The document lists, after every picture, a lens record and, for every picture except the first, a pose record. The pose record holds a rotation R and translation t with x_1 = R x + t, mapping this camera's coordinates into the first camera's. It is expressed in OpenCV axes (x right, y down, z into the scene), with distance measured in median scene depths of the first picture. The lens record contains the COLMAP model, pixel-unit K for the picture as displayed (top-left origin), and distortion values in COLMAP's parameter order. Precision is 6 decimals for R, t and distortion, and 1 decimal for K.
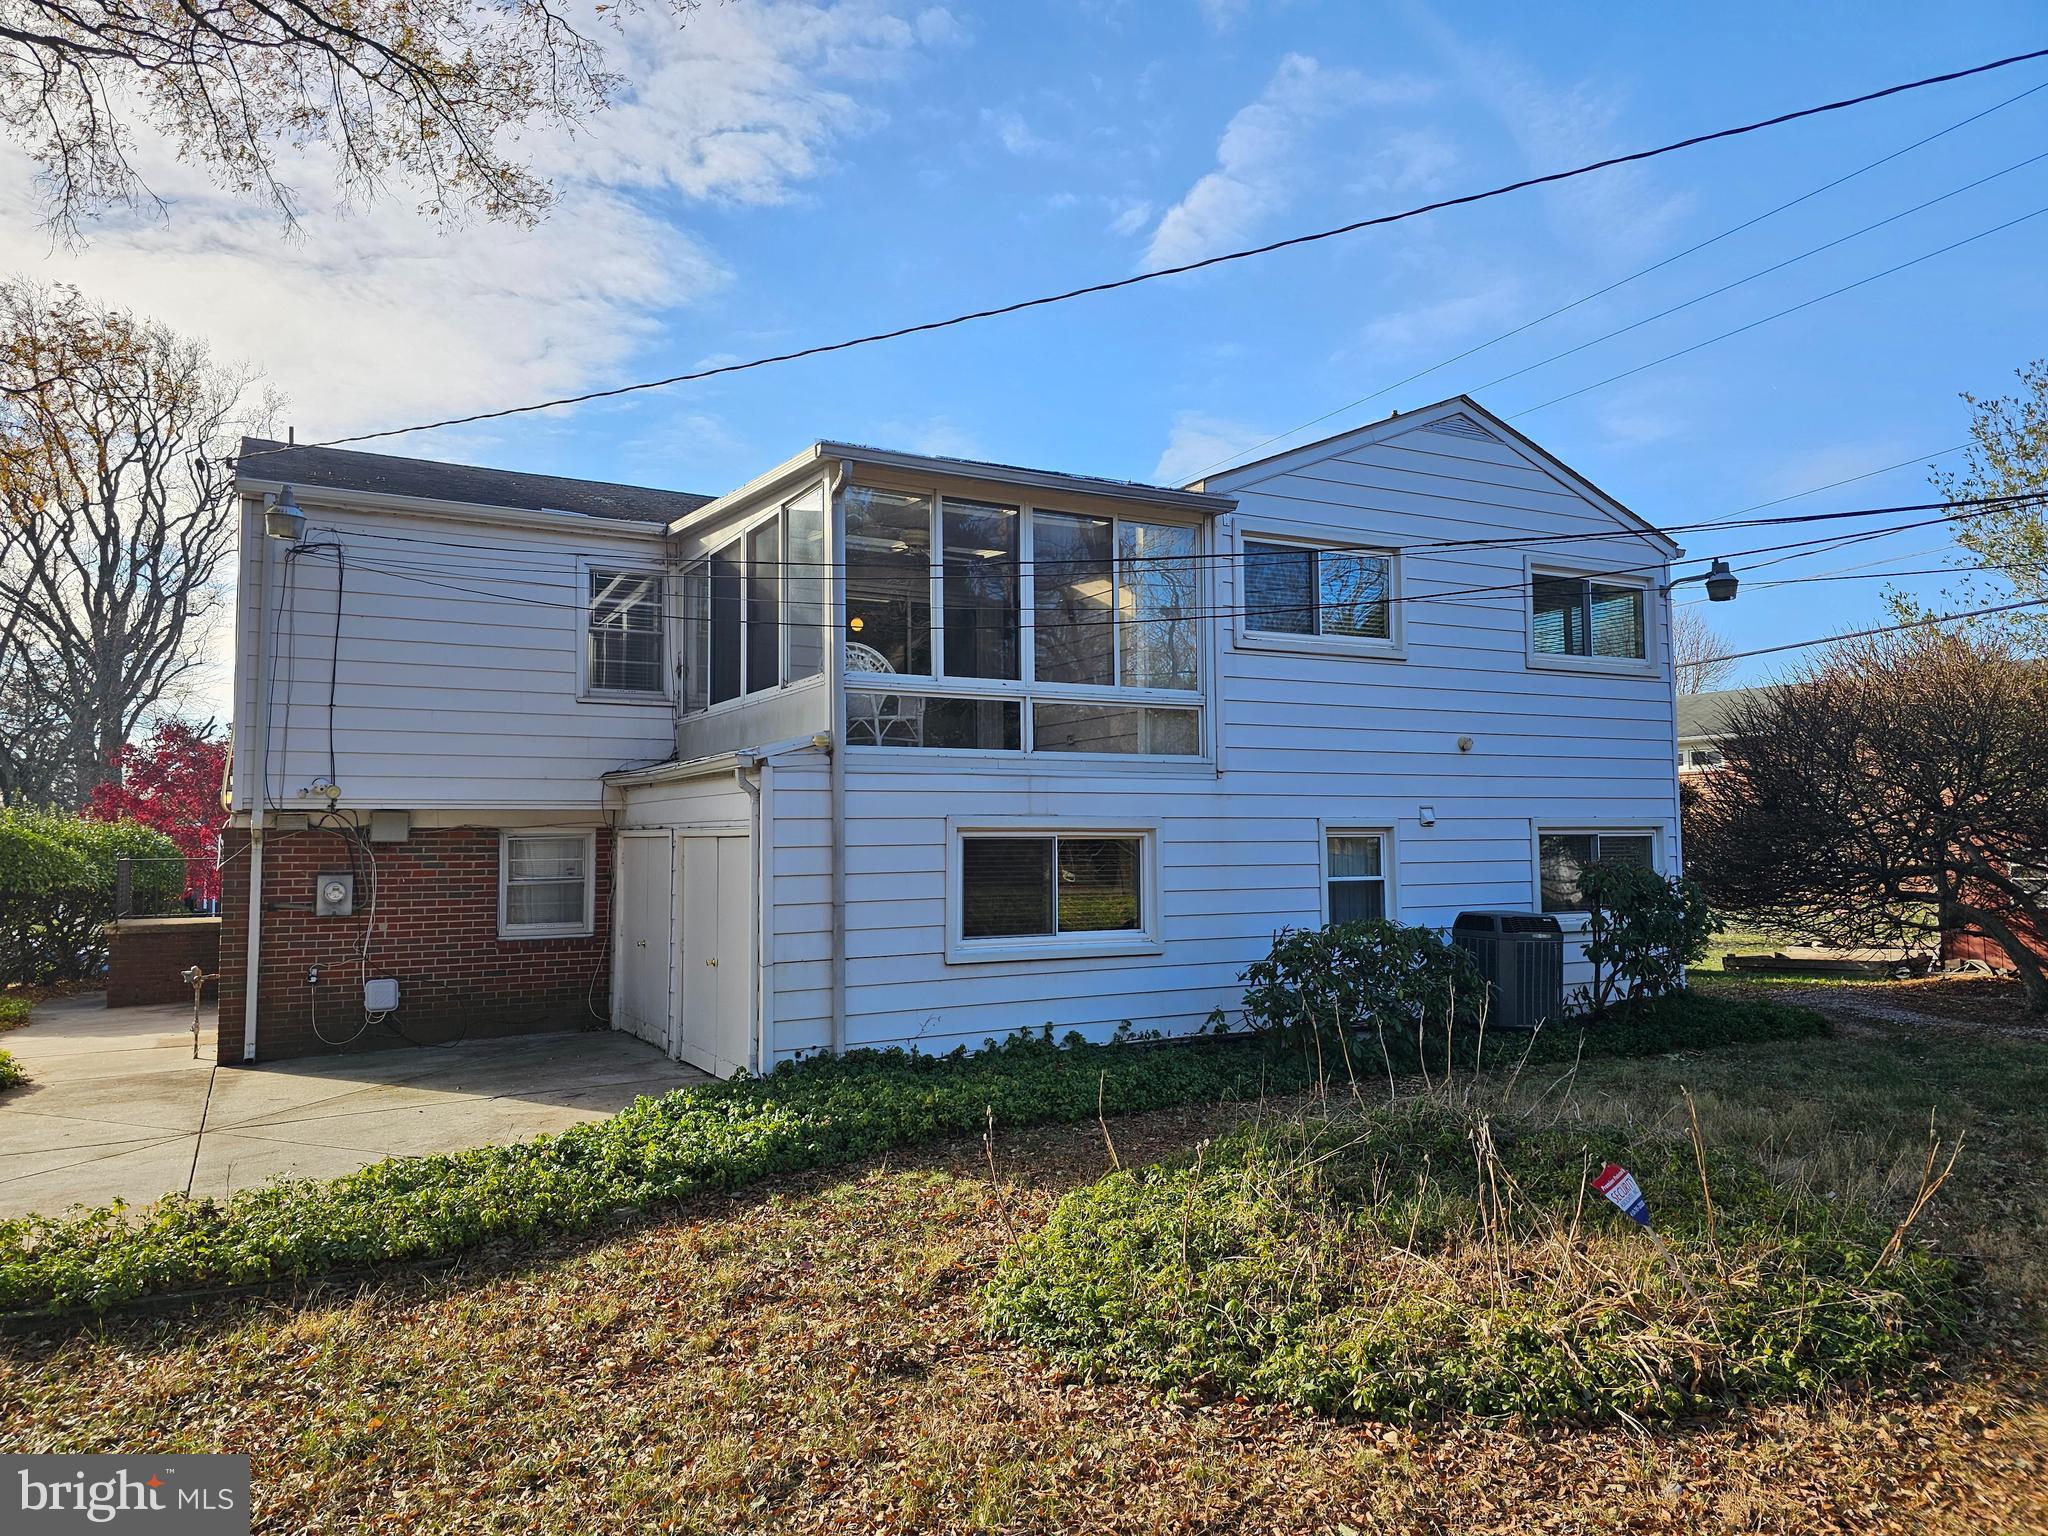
lens RADIAL K [[1387.4, 0, 1022.0], [0, 1387.4, 816.4], [0, 0, 1]] dist [0.087932, -0.000111]
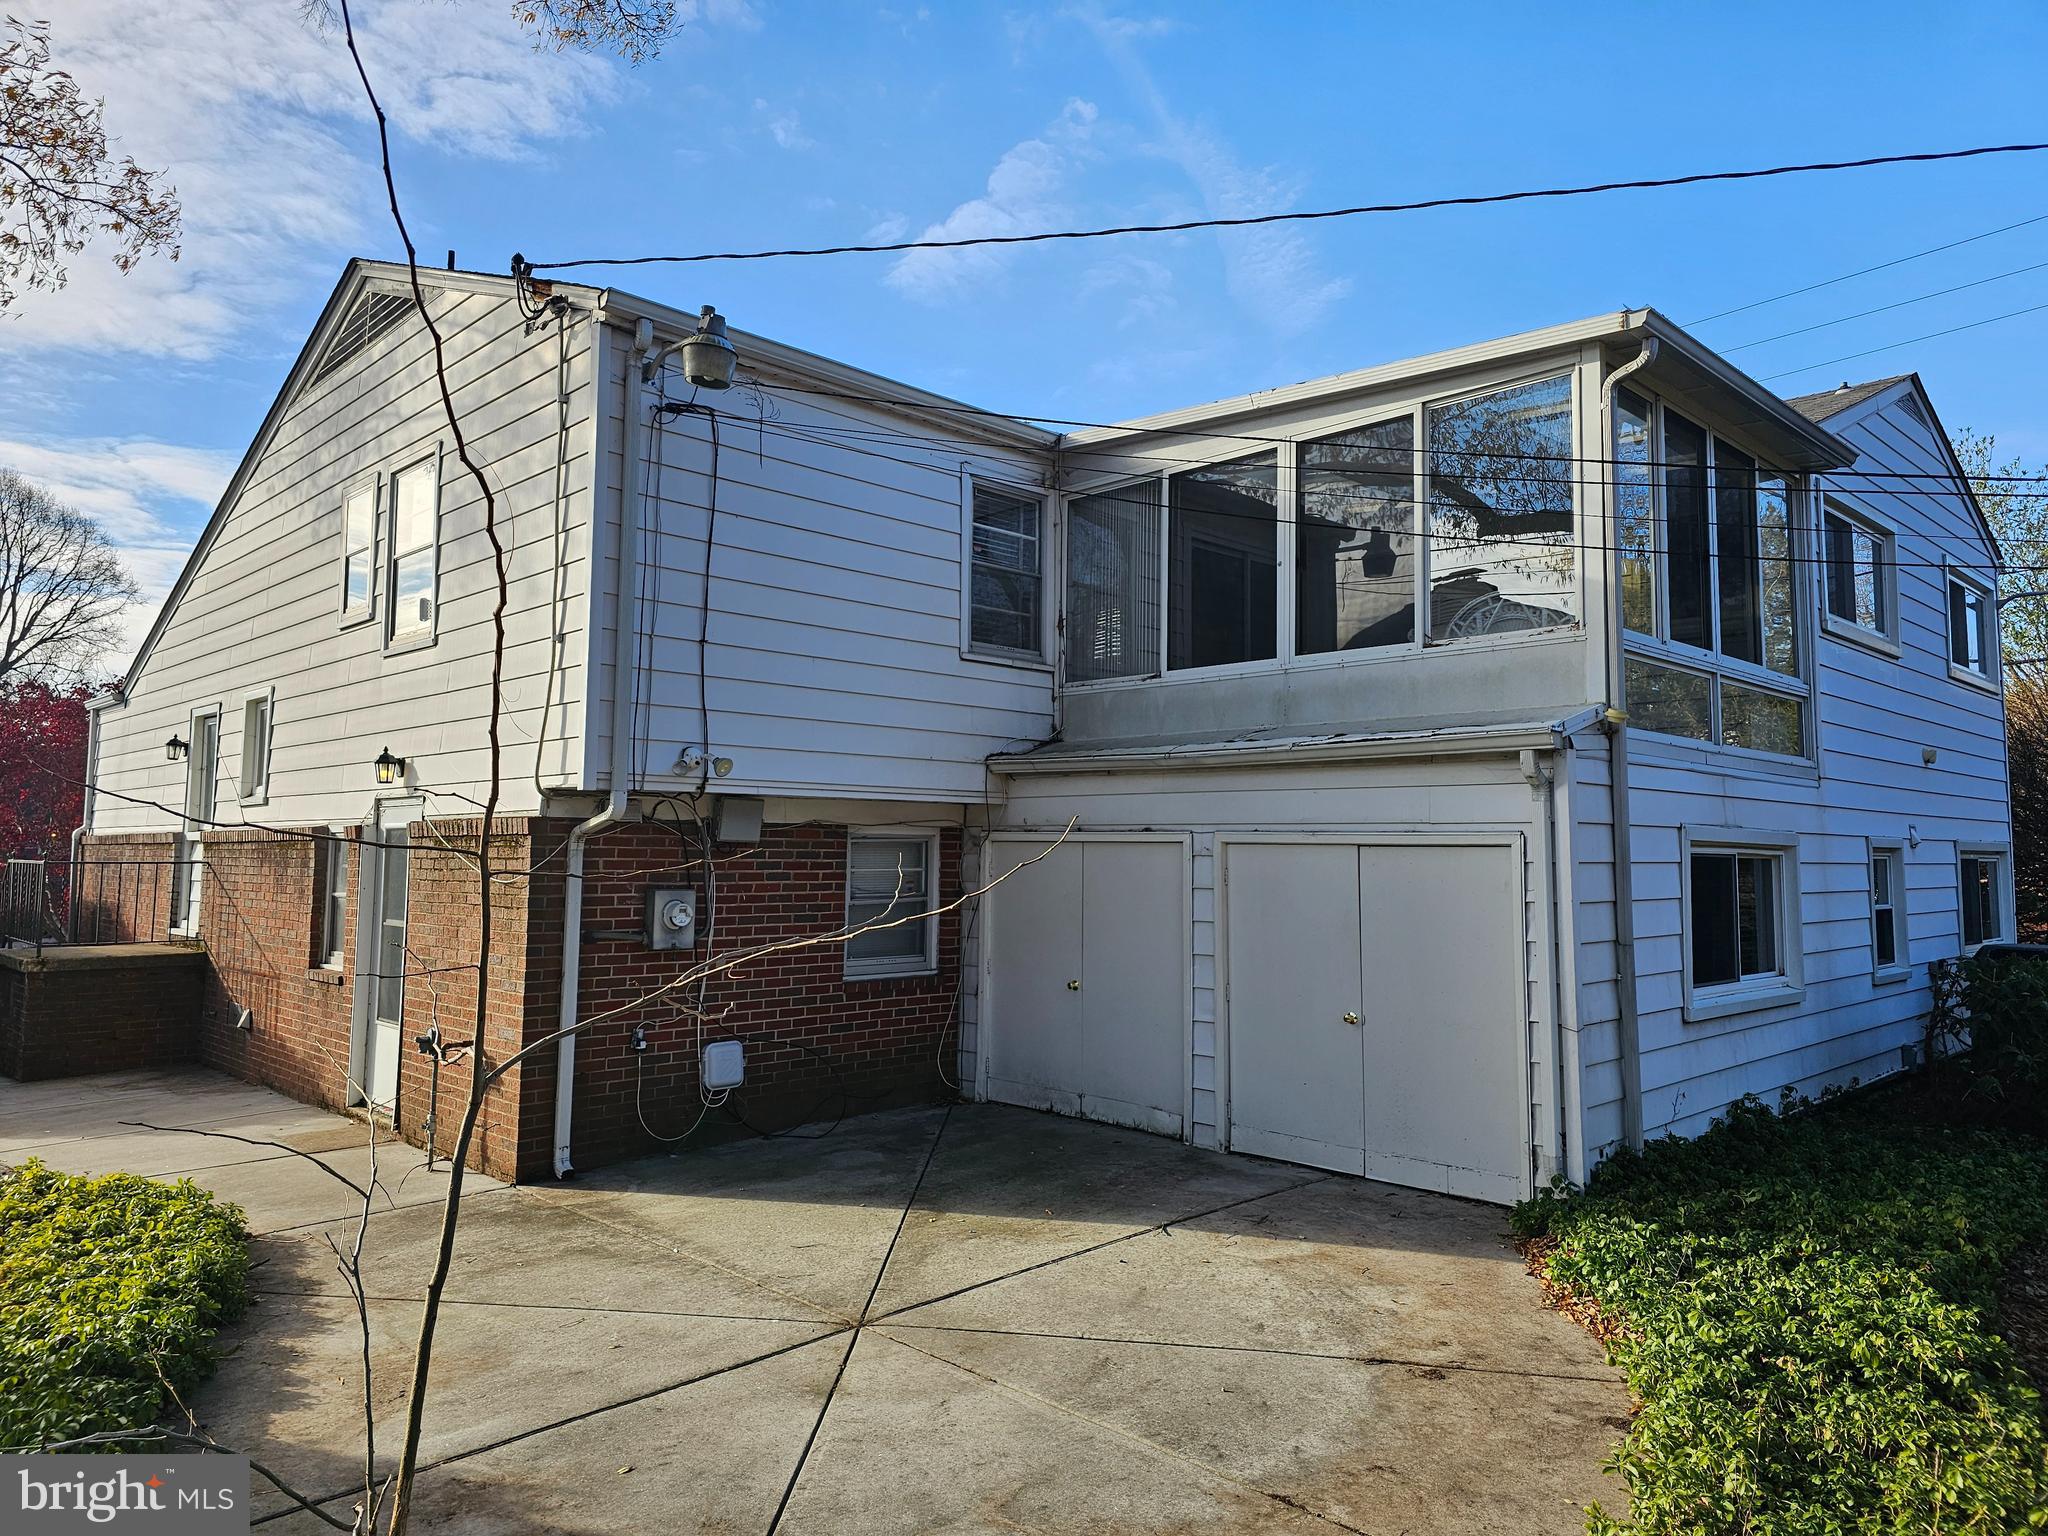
lens RADIAL K [[1339.3, 0, 1028.8], [0, 1339.3, 773.1], [0, 0, 1]] dist [0.095244, -0.112825]
pose [[0.959956, 0.033112, 0.278188, -0.466300], [-0.022429, 0.998887, -0.041500, 0.007818], [-0.279252, 0.033598, 0.959630, 0.302139]]
